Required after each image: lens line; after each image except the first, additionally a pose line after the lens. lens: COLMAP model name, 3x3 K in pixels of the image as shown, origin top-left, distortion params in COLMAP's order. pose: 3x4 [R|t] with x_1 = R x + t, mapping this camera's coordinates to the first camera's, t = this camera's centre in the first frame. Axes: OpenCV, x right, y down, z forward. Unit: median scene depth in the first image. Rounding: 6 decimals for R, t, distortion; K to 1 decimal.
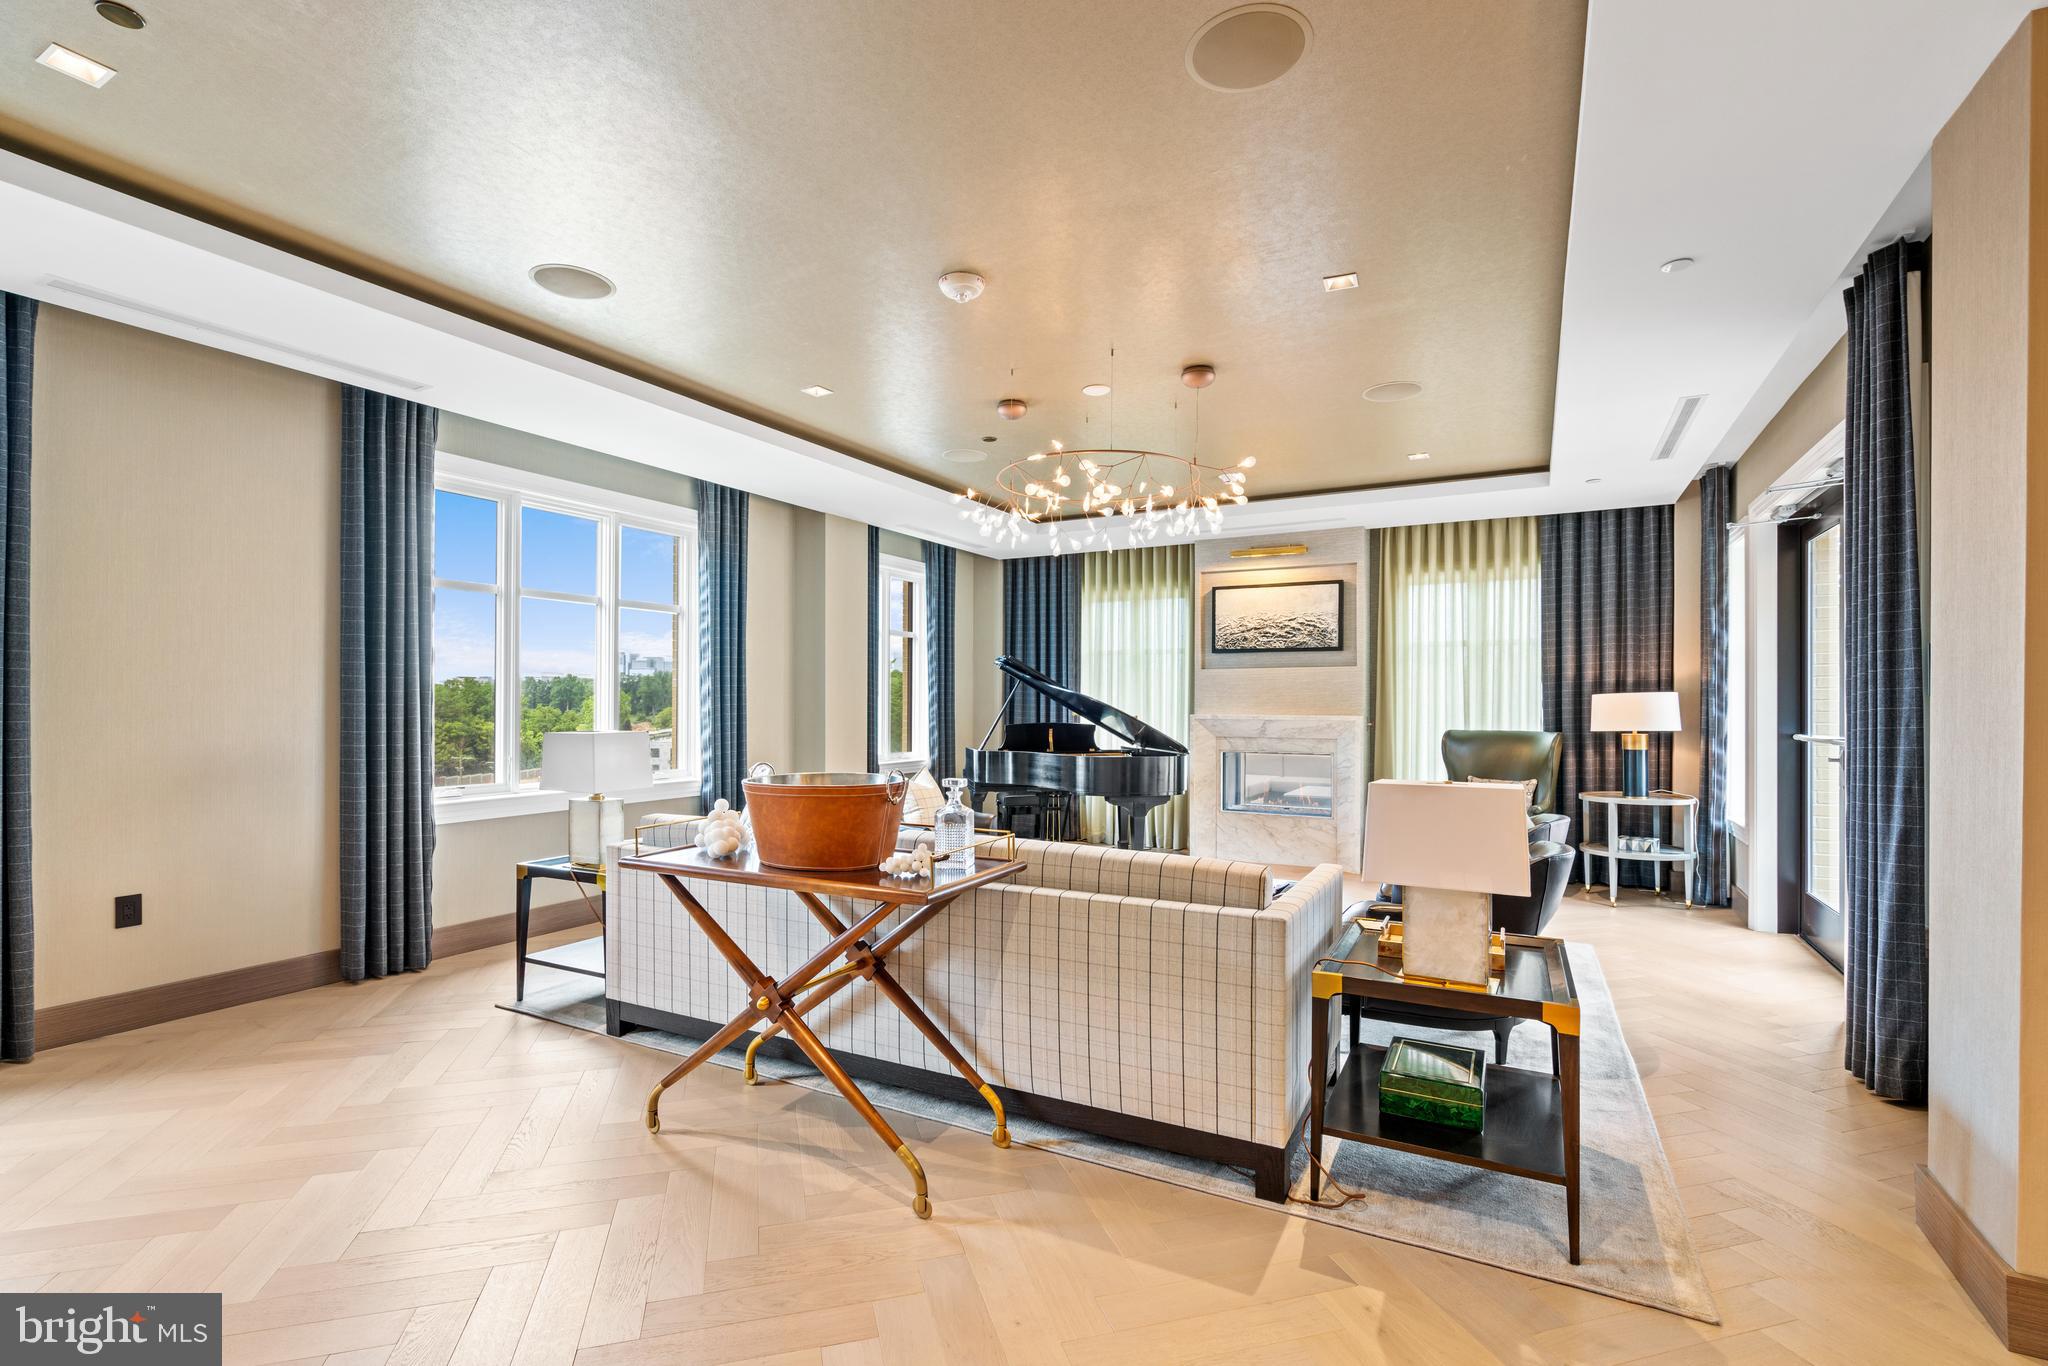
lens RADIAL K [[930.6, 0, 1019.8], [0, 930.6, 704.1], [0, 0, 1]] dist [-0.005326, 0.000138]
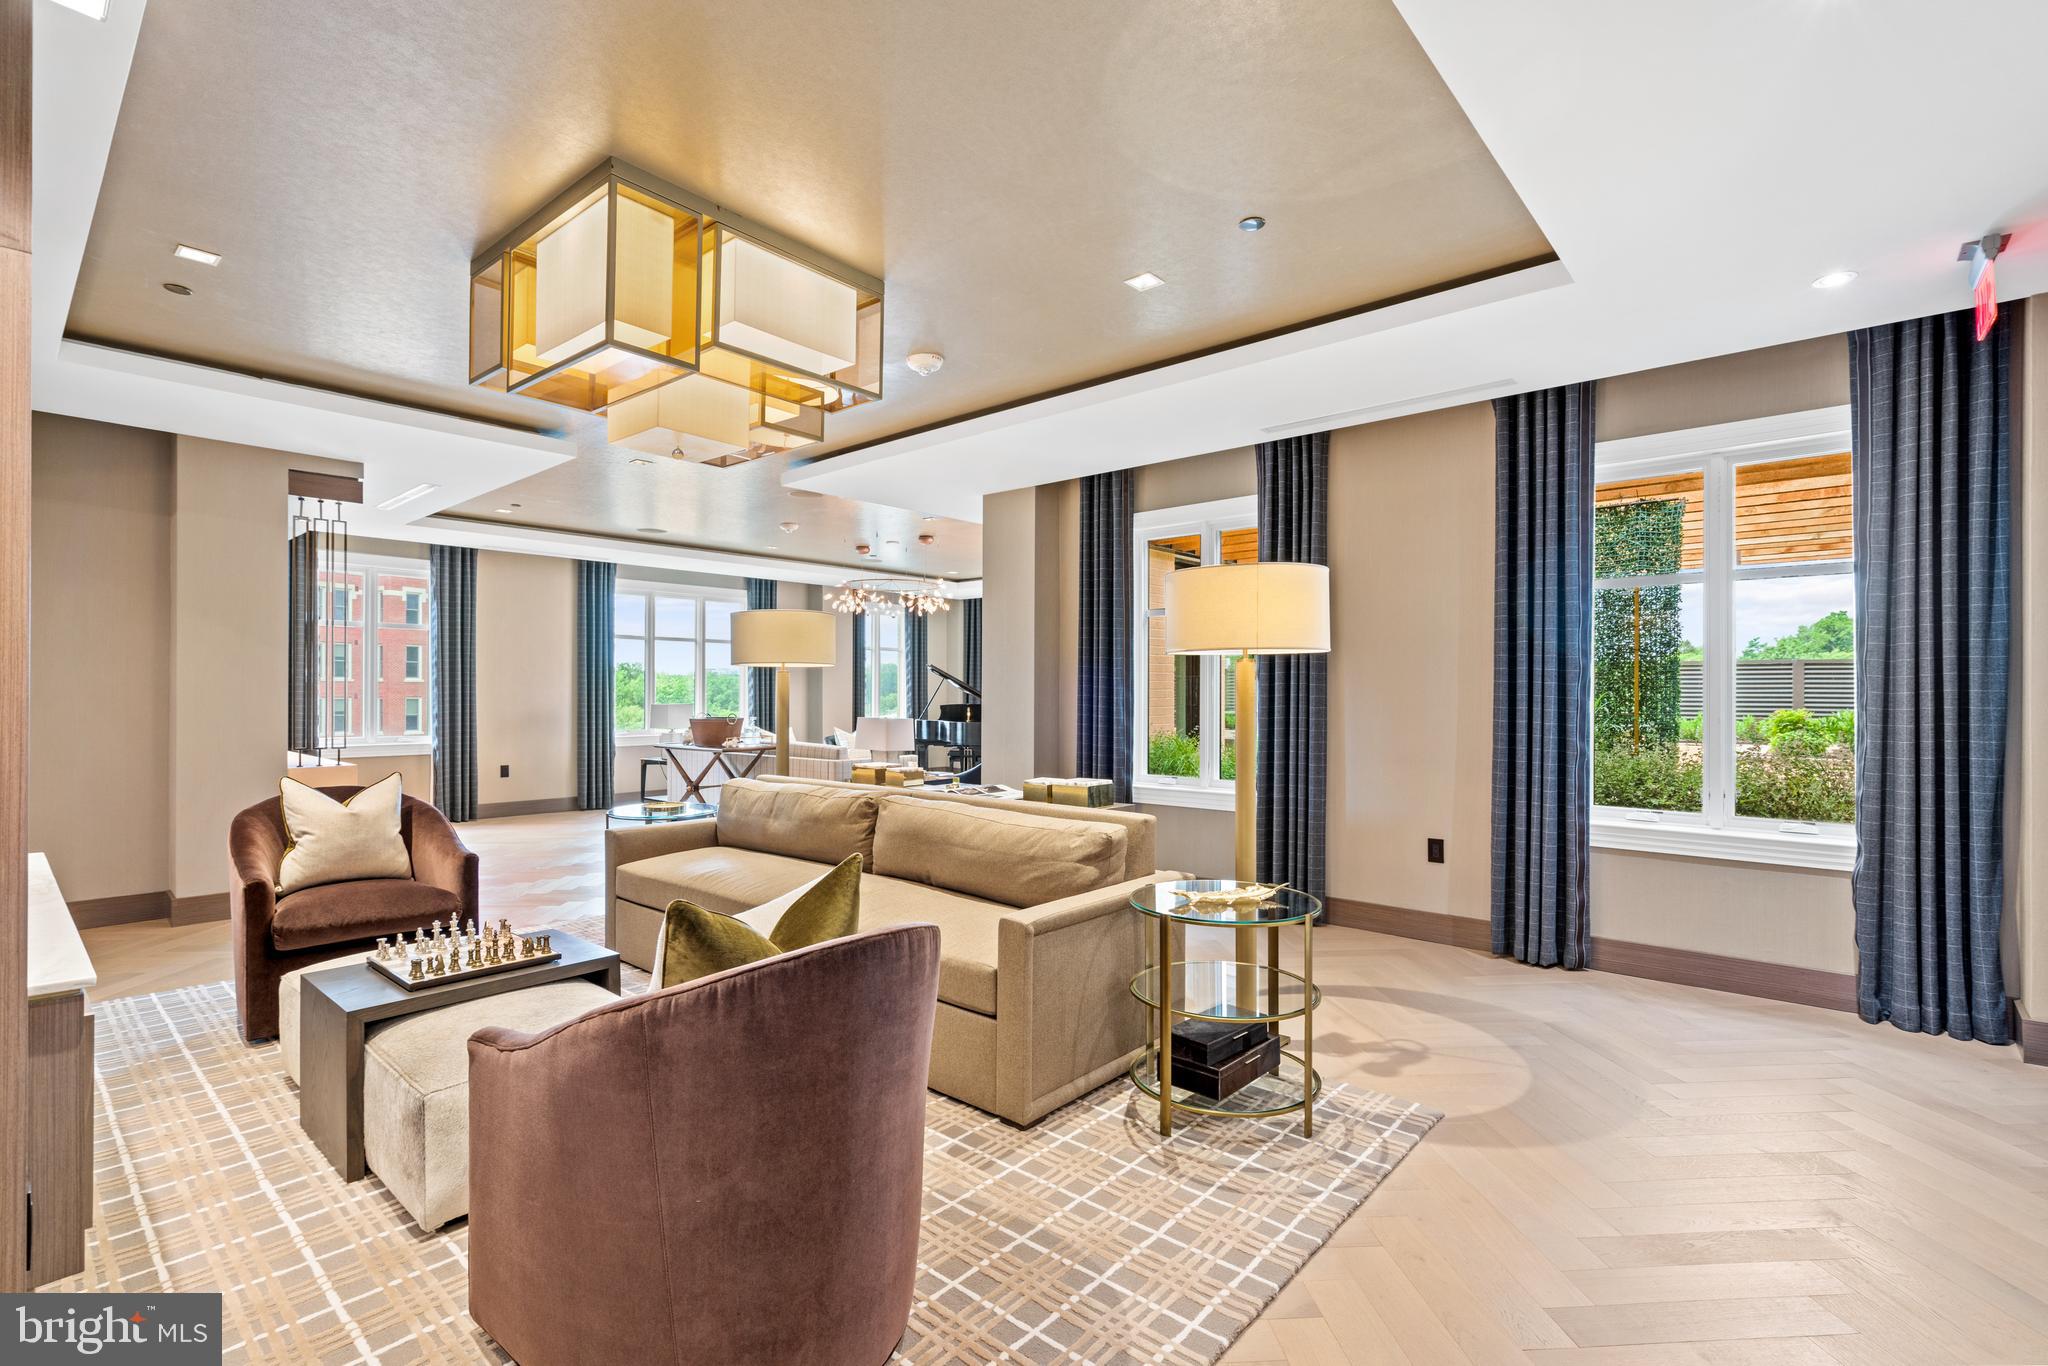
lens RADIAL K [[927.4, 0, 1018.6], [0, 927.4, 680.0], [0, 0, 1]] dist [-0.000304, -0.000044]
pose [[0.976773, -0.007384, -0.214149, 0.889685], [0.003492, 0.999822, -0.018546, 0.014178], [0.214248, 0.017367, 0.976625, -1.092045]]
